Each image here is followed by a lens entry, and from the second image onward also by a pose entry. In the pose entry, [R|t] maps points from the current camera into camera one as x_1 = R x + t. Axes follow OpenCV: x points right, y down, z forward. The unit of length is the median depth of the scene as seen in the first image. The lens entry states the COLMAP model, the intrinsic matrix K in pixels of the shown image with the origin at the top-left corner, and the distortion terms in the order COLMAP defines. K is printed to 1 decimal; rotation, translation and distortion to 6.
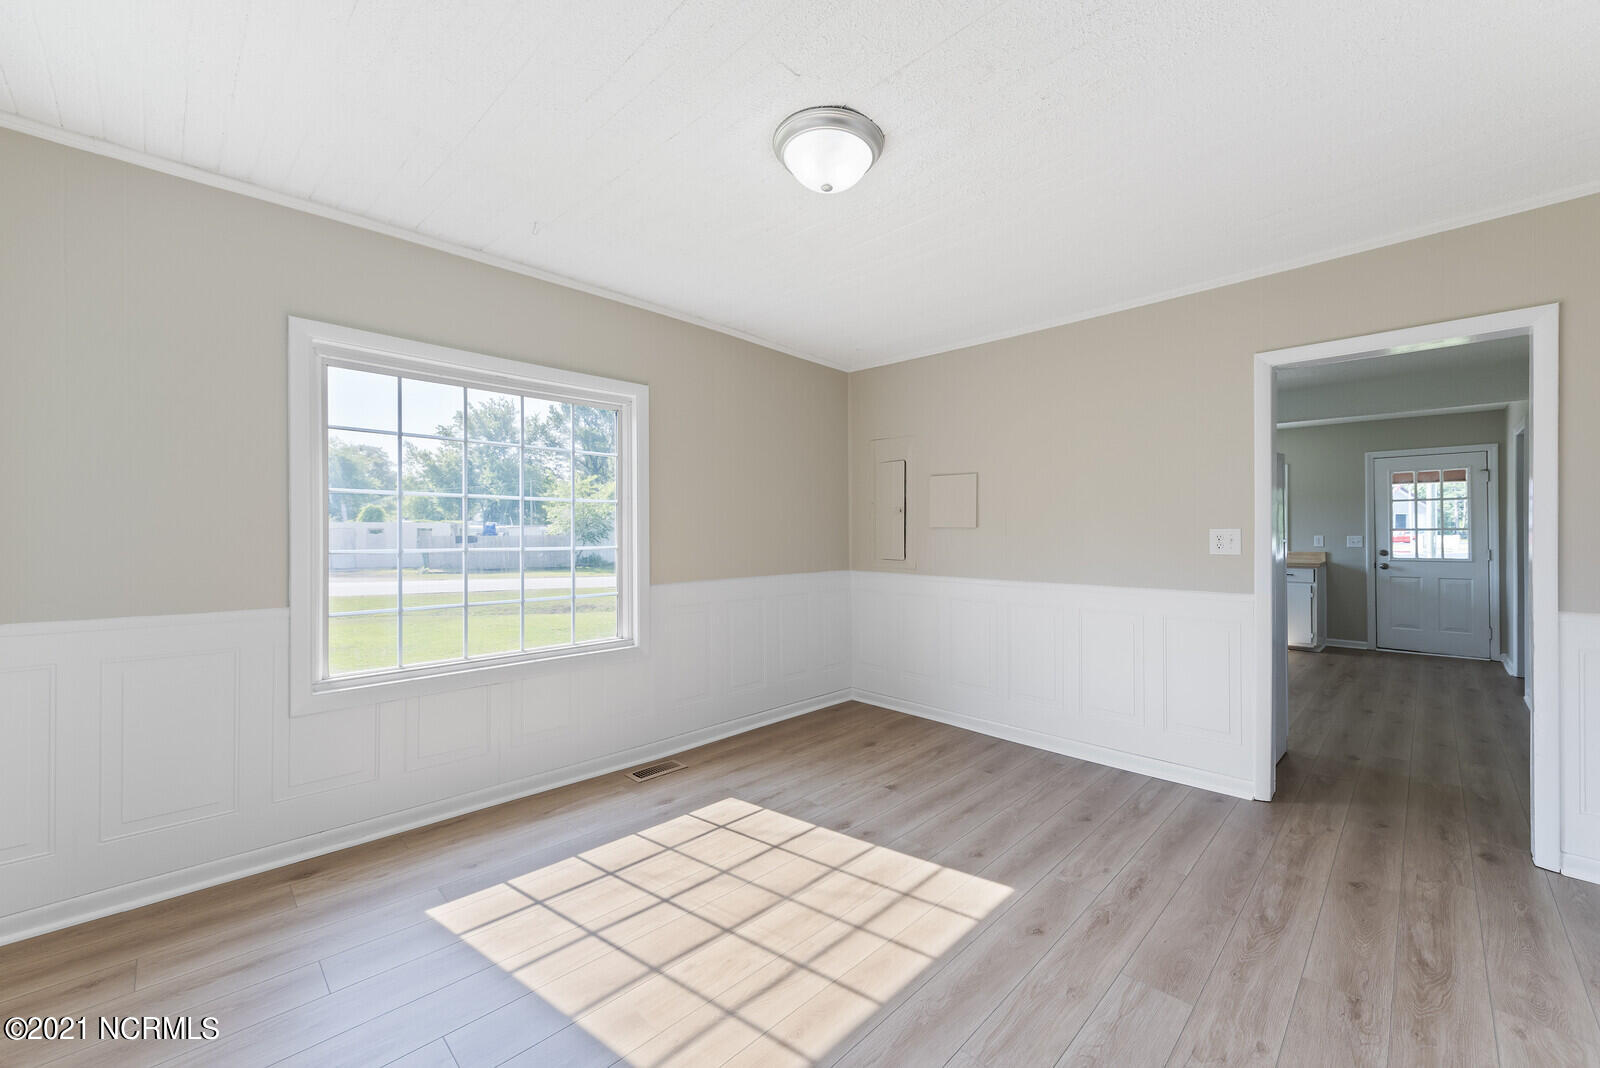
lens RADIAL K [[618.4, 0, 790.7], [0, 618.4, 533.5], [0, 0, 1]] dist [0.012791, -0.002150]
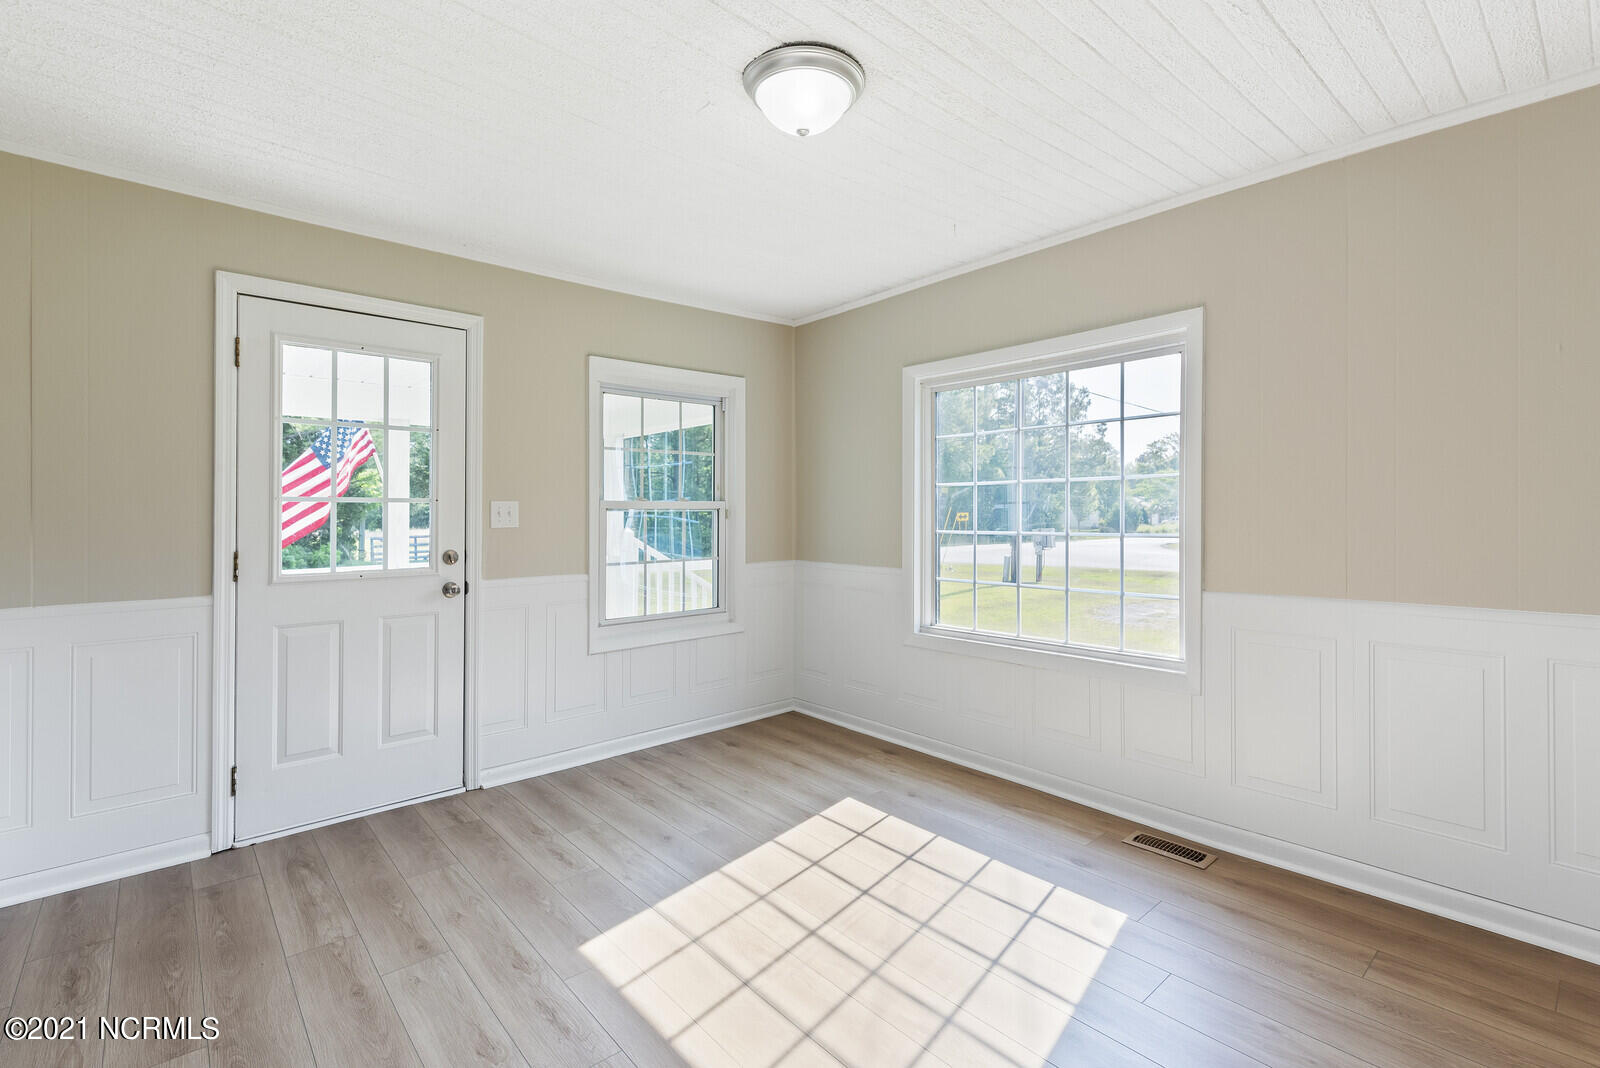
lens RADIAL K [[717.2, 0, 805.1], [0, 717.2, 516.9], [0, 0, 1]] dist [0.011487, -0.002028]
pose [[-0.043390, -0.000513, -0.999058, 0.687057], [-0.000392, 1.000000, -0.000497, -0.001068], [0.999058, 0.000370, -0.043390, 0.665778]]
